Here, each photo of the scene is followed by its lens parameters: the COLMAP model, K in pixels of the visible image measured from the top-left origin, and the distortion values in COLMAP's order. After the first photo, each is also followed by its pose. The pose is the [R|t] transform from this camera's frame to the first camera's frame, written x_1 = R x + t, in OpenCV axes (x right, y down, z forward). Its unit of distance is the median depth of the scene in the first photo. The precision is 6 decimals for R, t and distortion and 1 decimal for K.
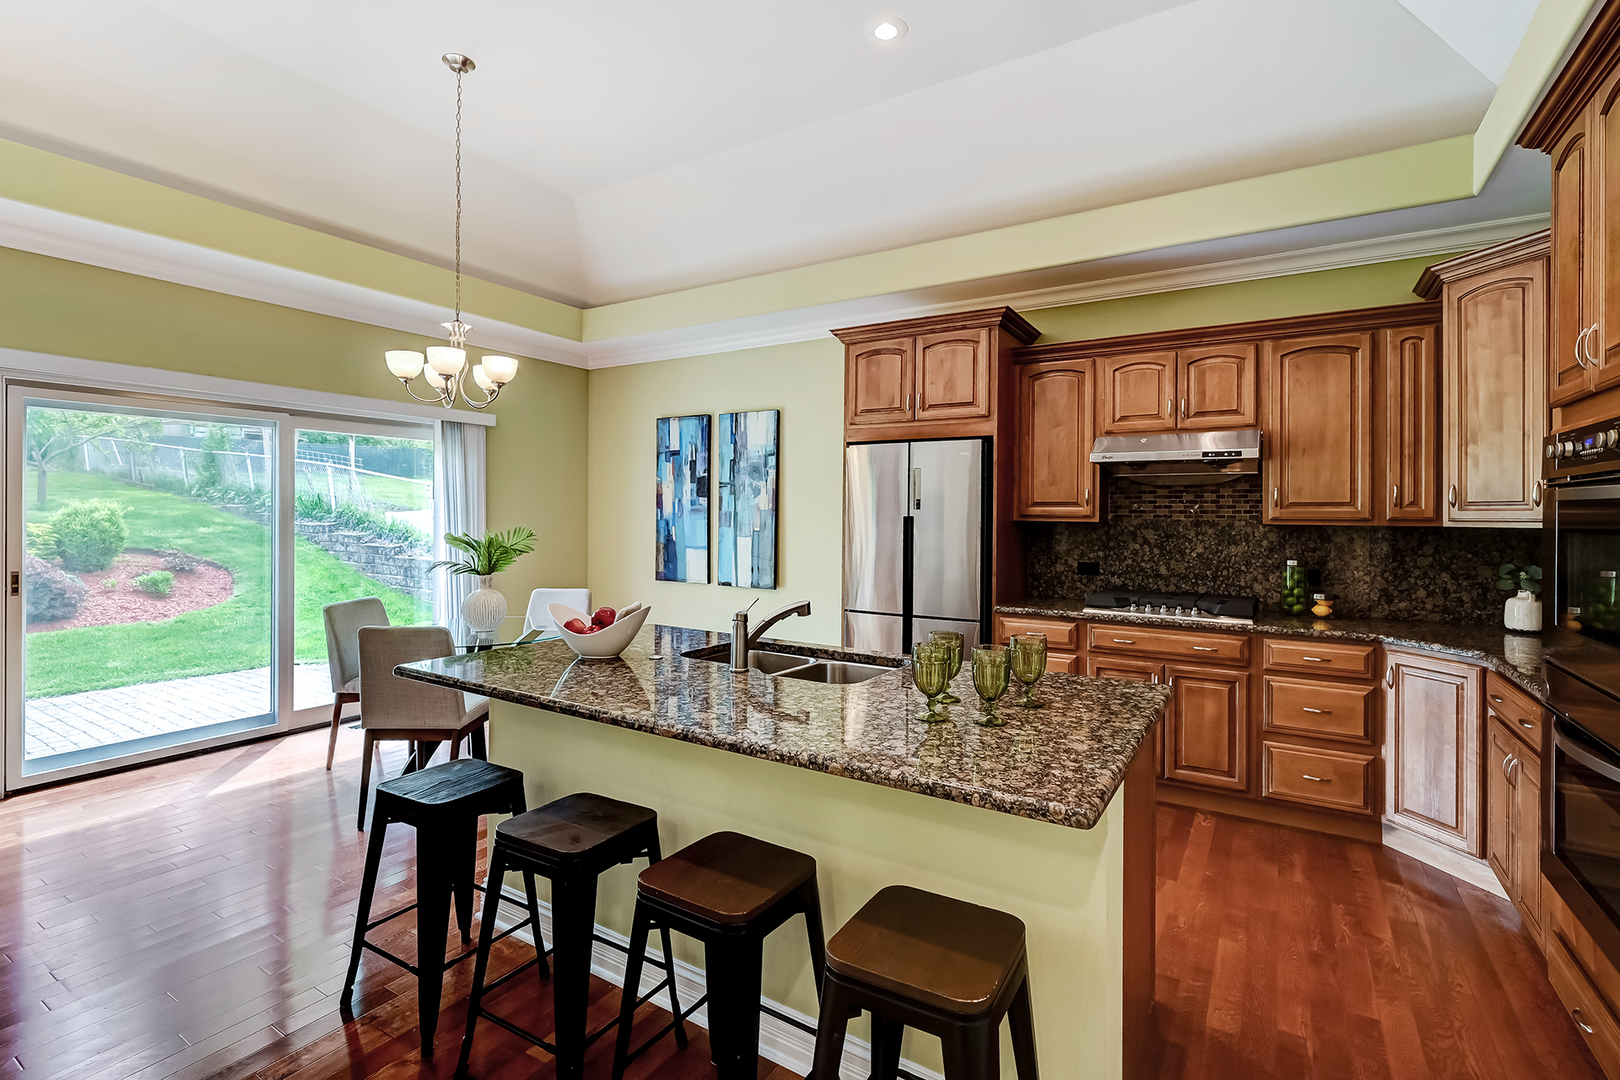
lens RADIAL K [[736.4, 0, 808.4], [0, 736.4, 518.9], [0, 0, 1]] dist [0.000928, 0.000085]
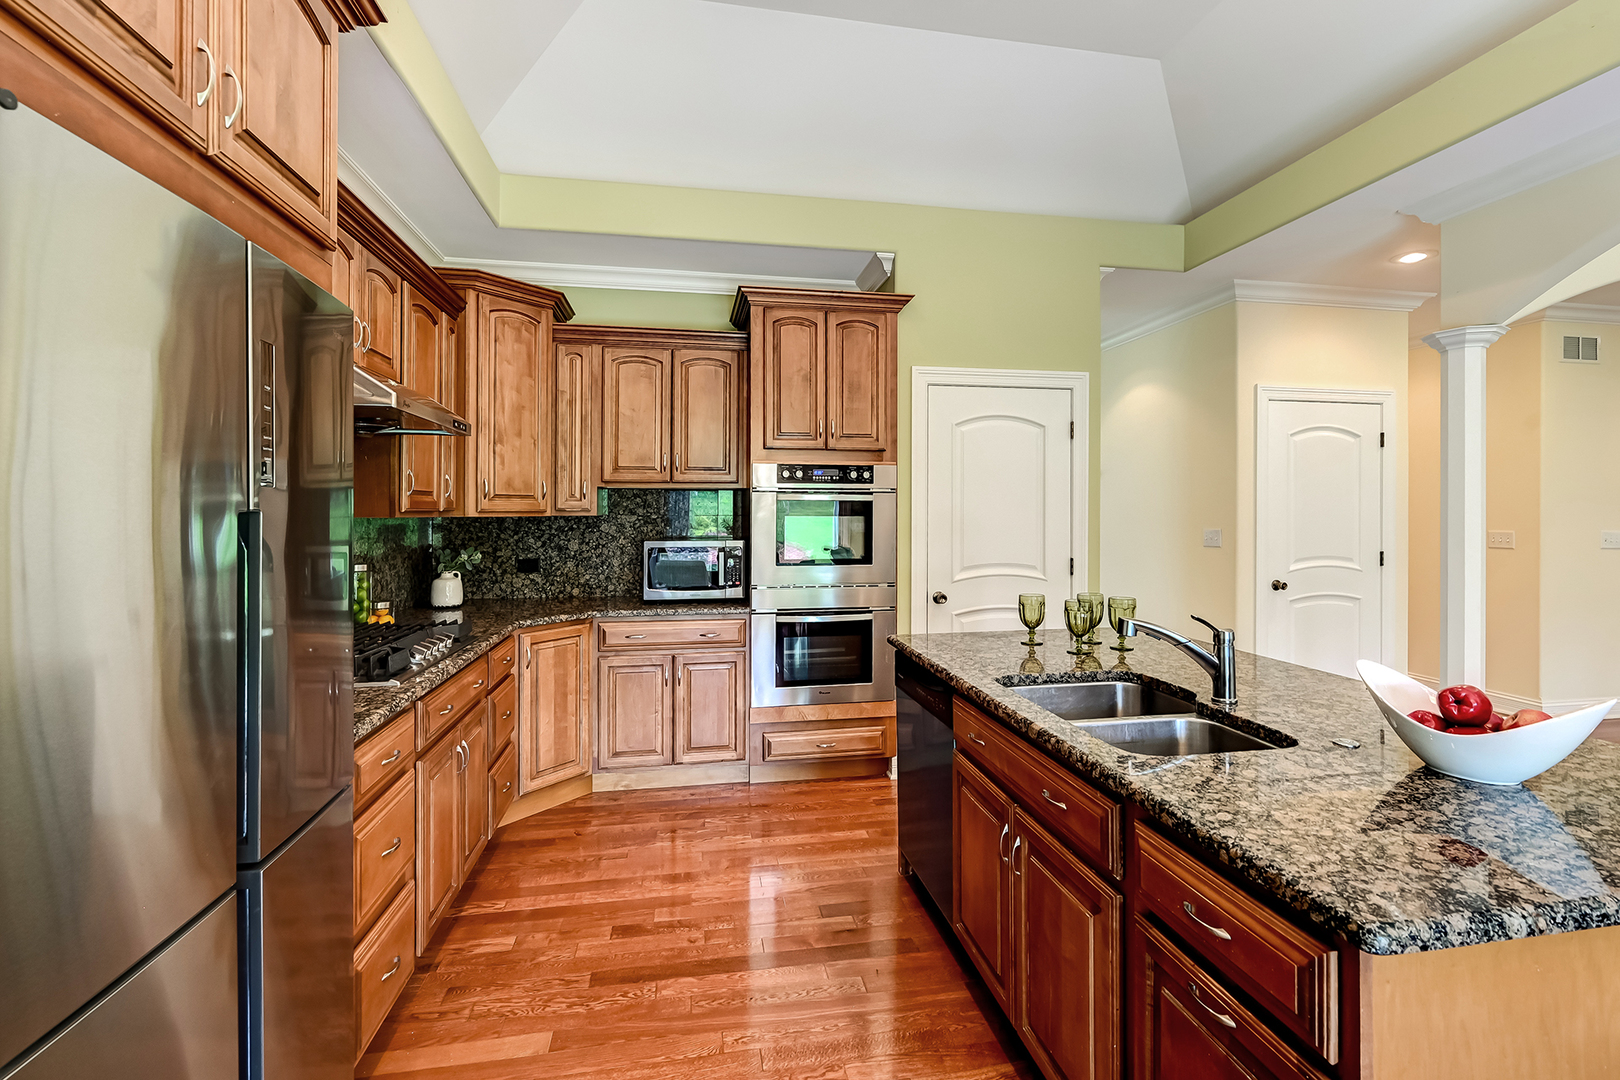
lens RADIAL K [[804.2, 0, 799.6], [0, 804.2, 519.6], [0, 0, 1]] dist [-0.000439, -0.000329]
pose [[-0.675114, -0.011022, 0.737631, -0.178351], [0.000642, 0.999879, 0.015528, -0.002099], [-0.737713, 0.010957, -0.675025, 0.801881]]
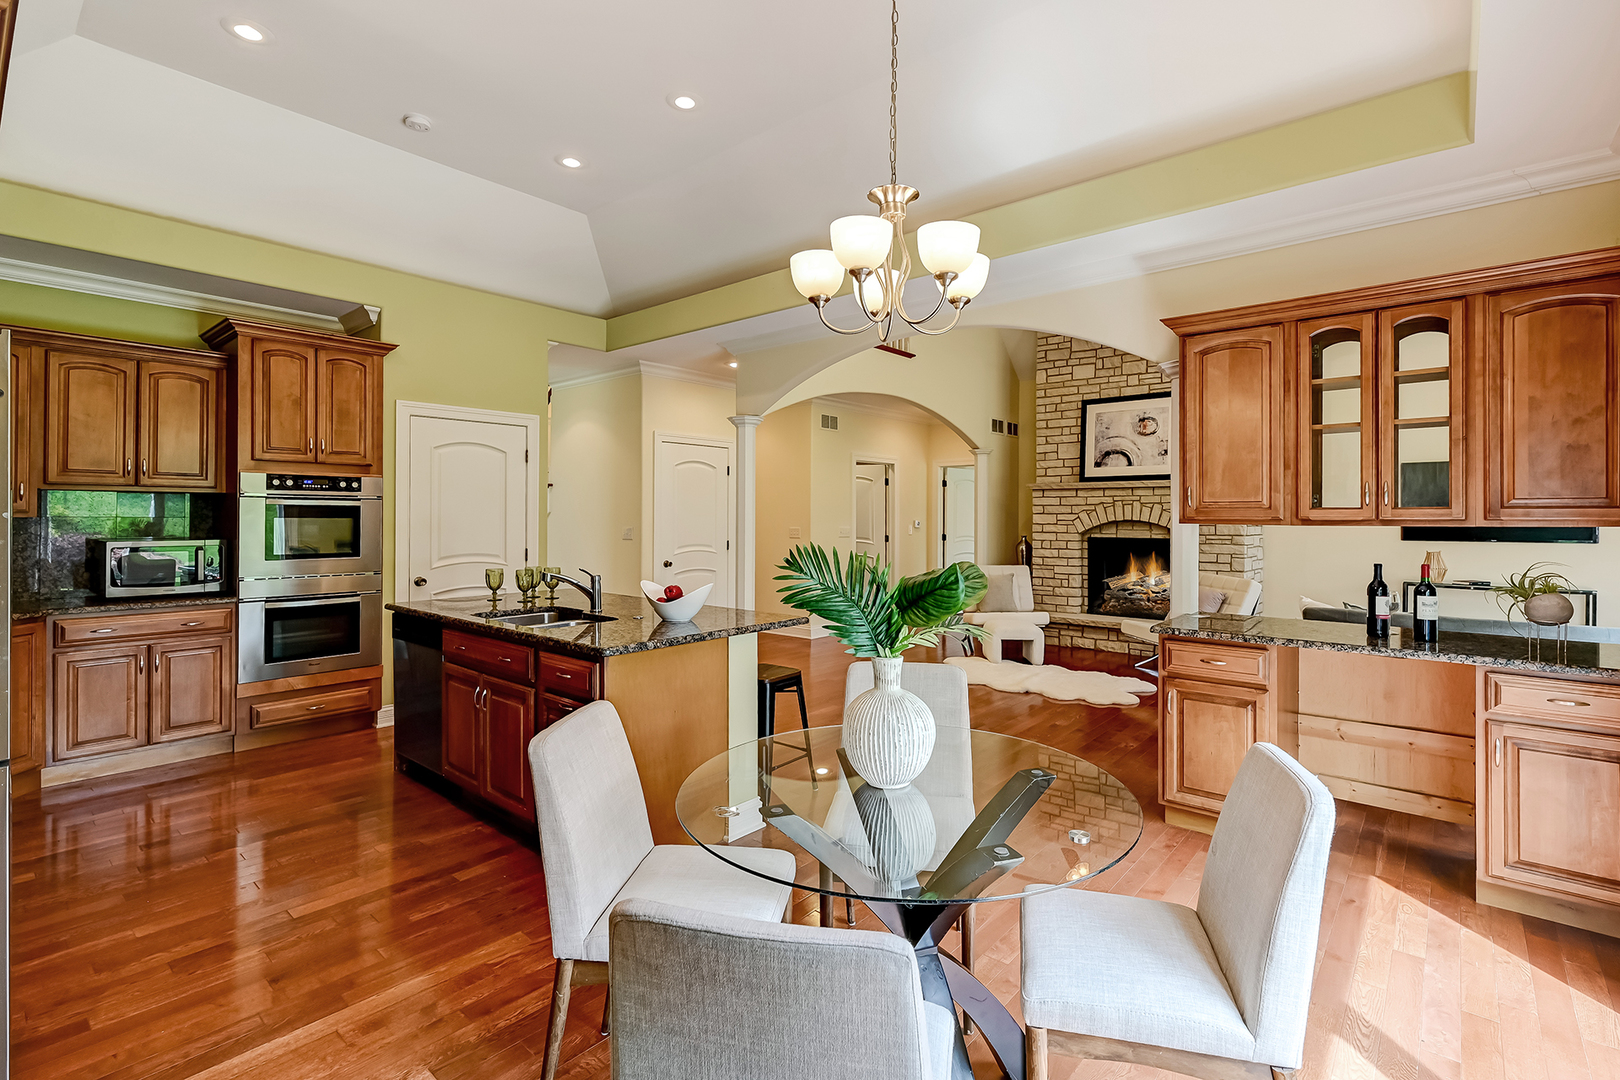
lens RADIAL K [[791.7, 0, 857.0], [0, 791.7, 514.2], [0, 0, 1]] dist [0.000318, 0.000048]
pose [[-0.992180, -0.007552, 0.124585, -0.349212], [-0.007184, 0.999968, 0.003406, -0.005302], [-0.124607, 0.002485, -0.992203, 1.072572]]
